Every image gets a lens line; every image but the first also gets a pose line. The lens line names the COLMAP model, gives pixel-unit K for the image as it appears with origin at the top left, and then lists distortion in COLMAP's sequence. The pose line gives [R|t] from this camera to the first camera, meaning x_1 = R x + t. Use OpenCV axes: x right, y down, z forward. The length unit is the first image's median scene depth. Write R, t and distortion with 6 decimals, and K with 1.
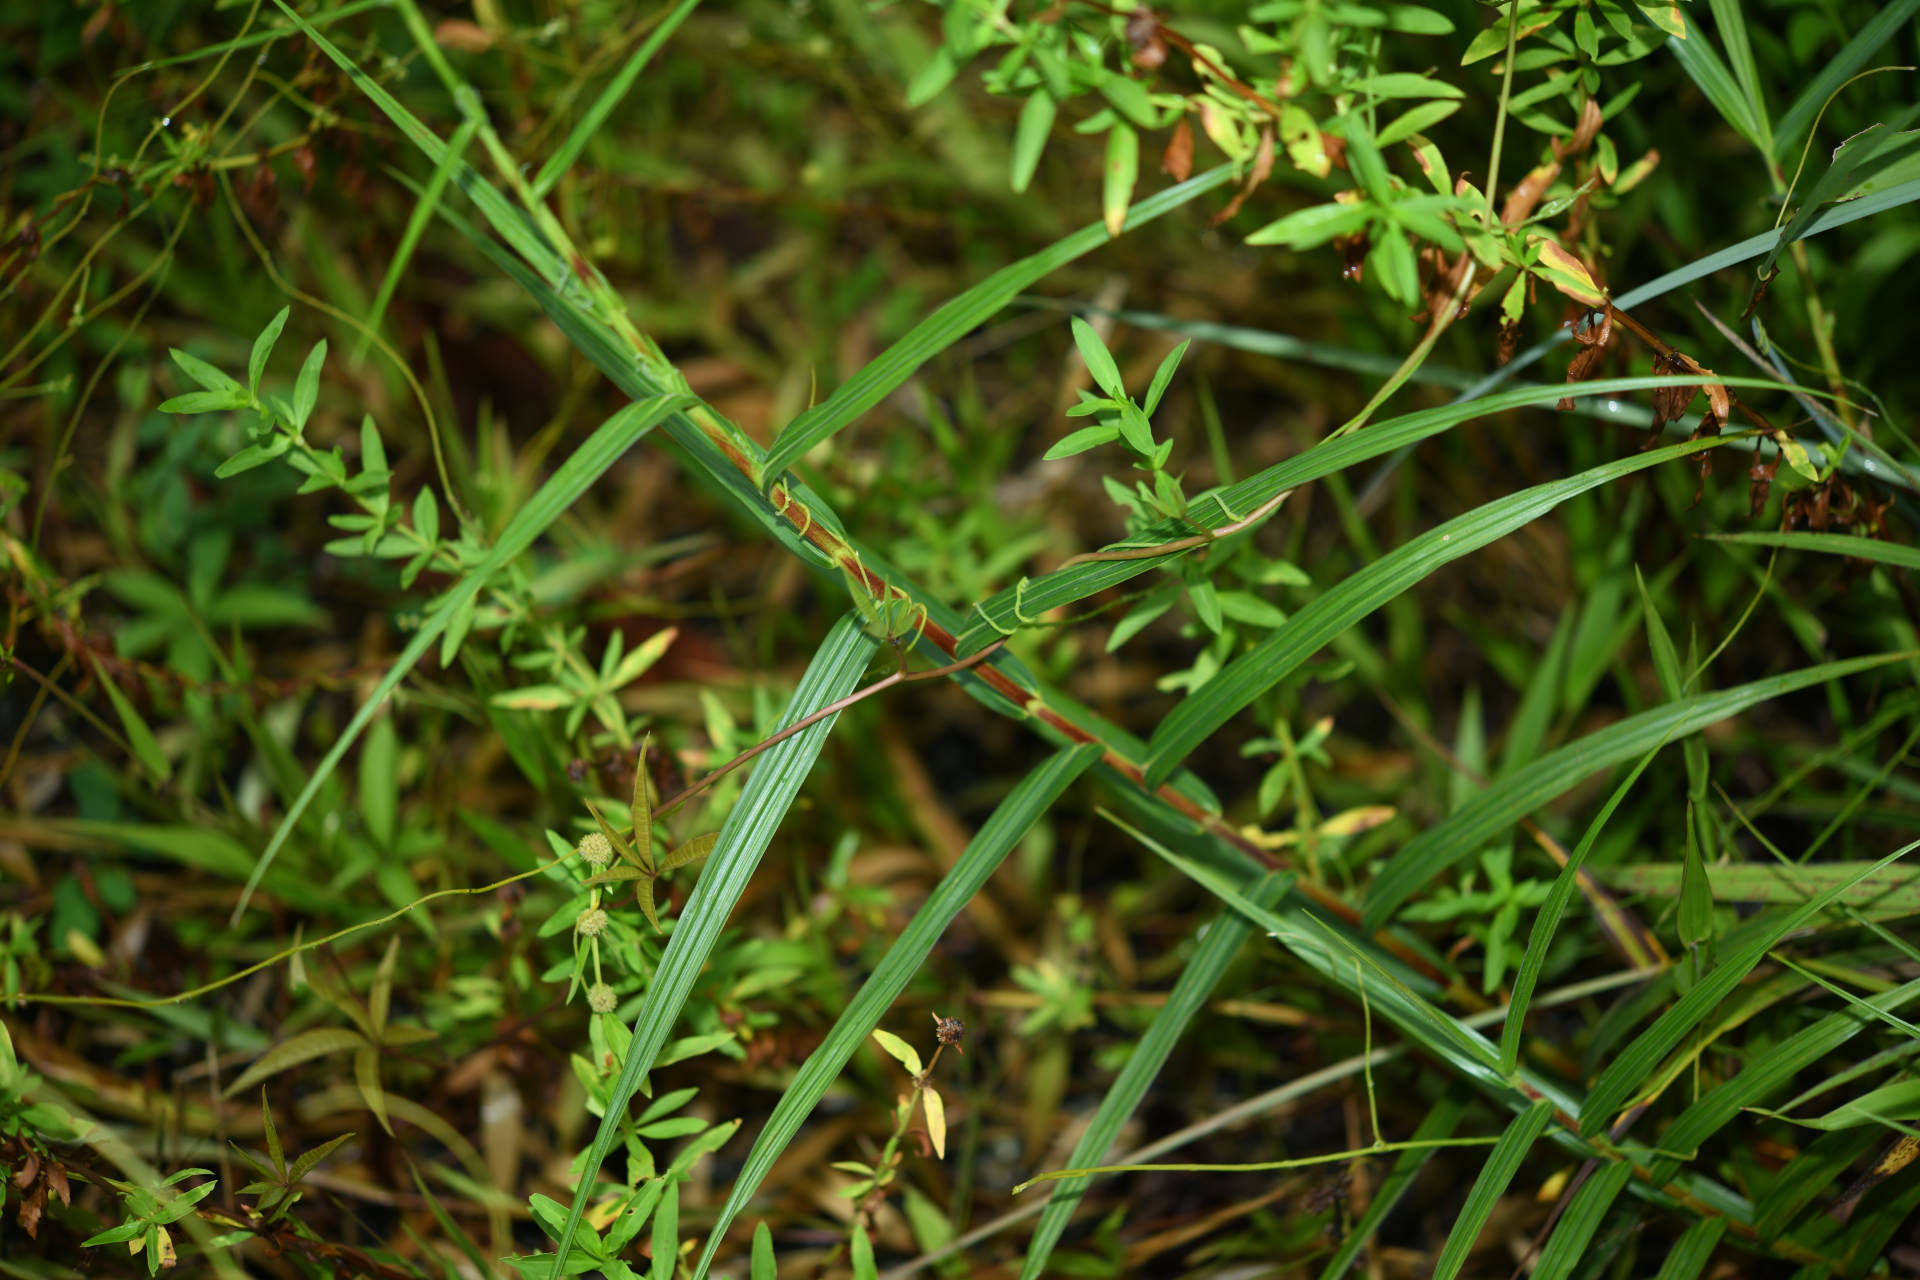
lens RADIAL K [[3338.1, 0, 960.0], [0, 3338.1, 640.0], [0, 0, 1]] dist [0.017321, 0.100291]
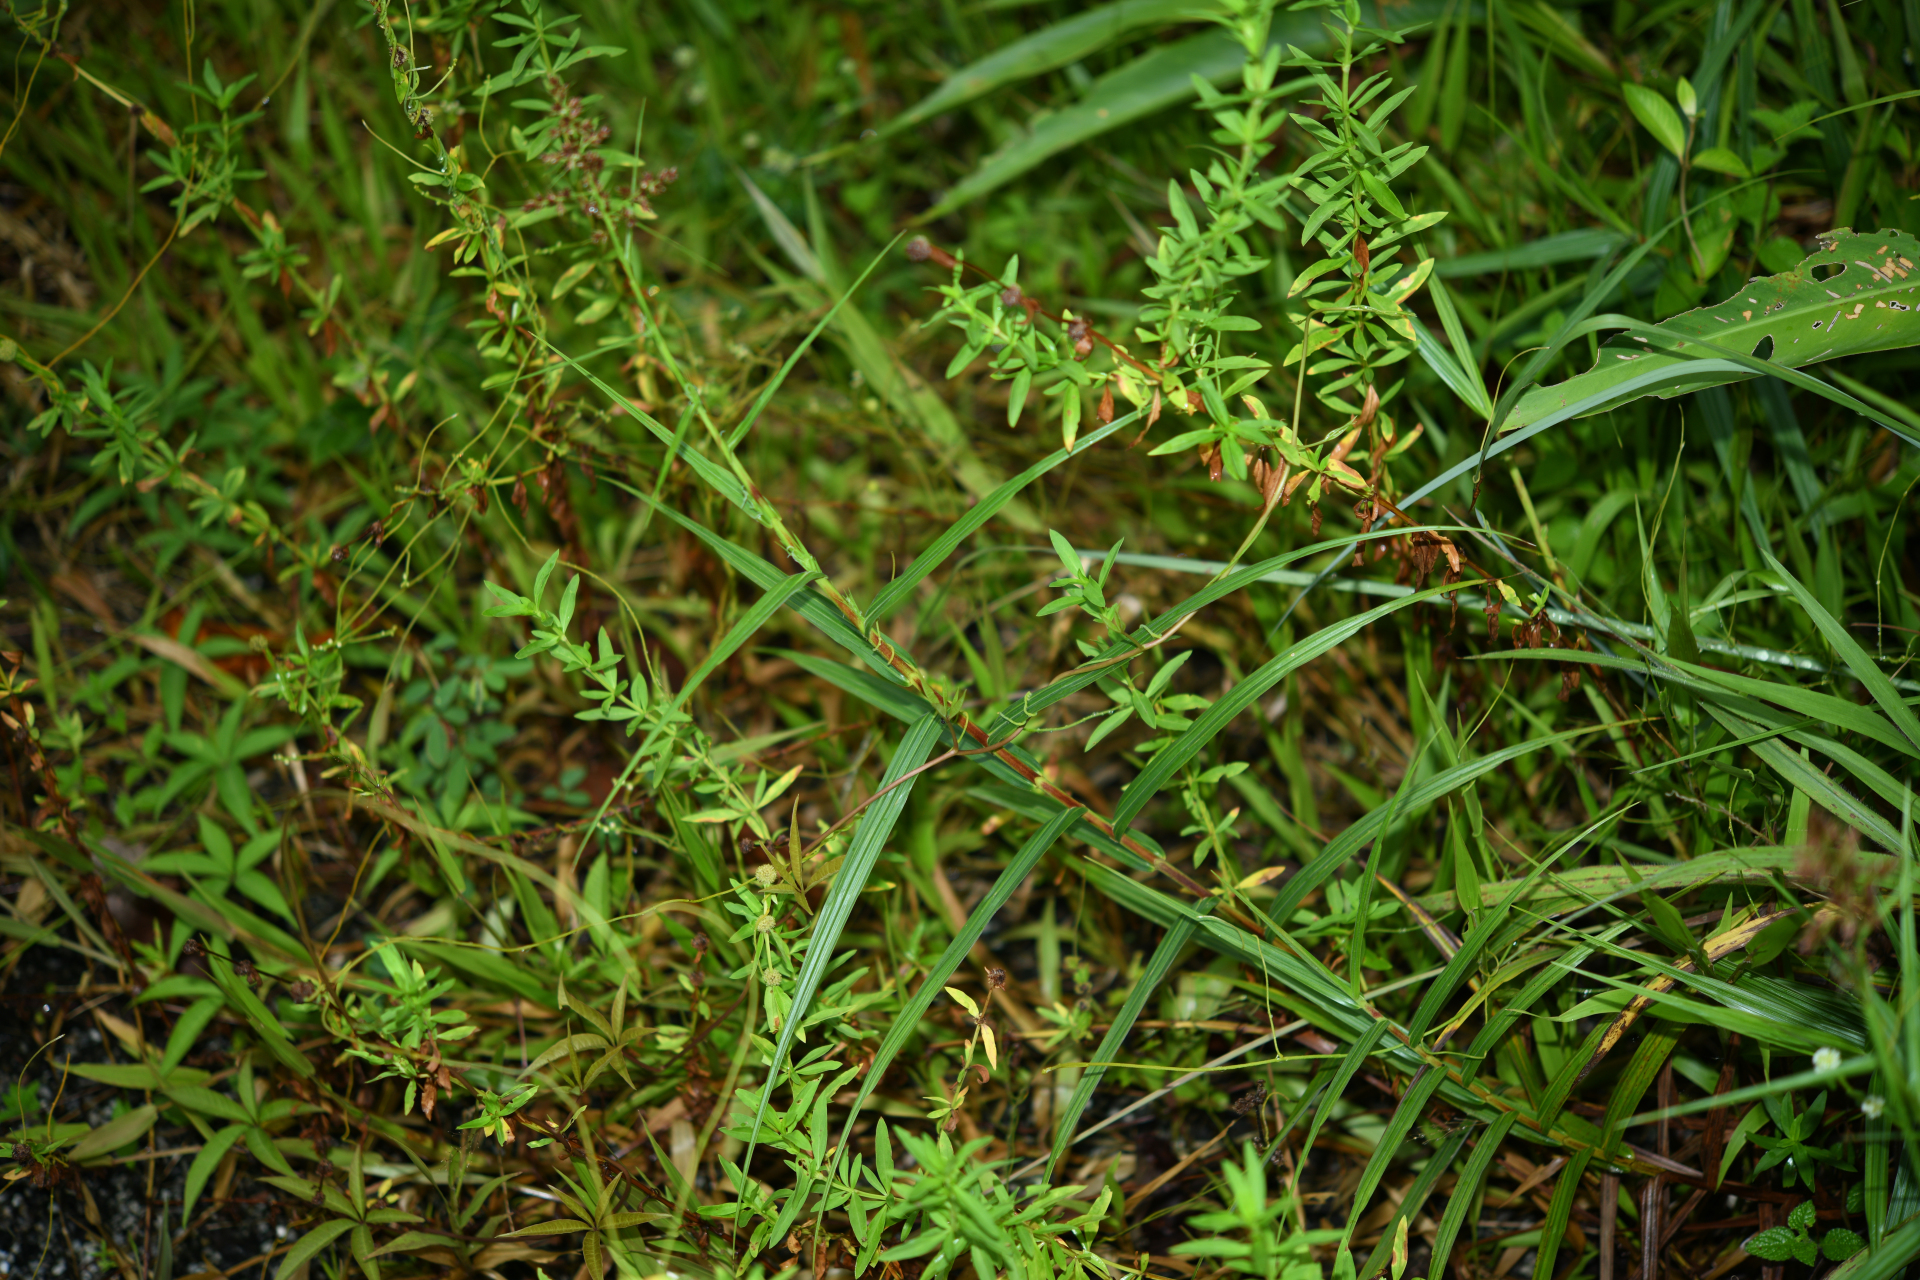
lens RADIAL K [[3338.1, 0, 960.0], [0, 3338.1, 640.0], [0, 0, 1]] dist [0.017321, 0.100291]
pose [[0.998768, -0.049566, 0.002309, -0.015499], [0.049344, 0.987250, -0.151334, 0.193146], [0.005221, 0.151261, 0.988480, -0.566854]]
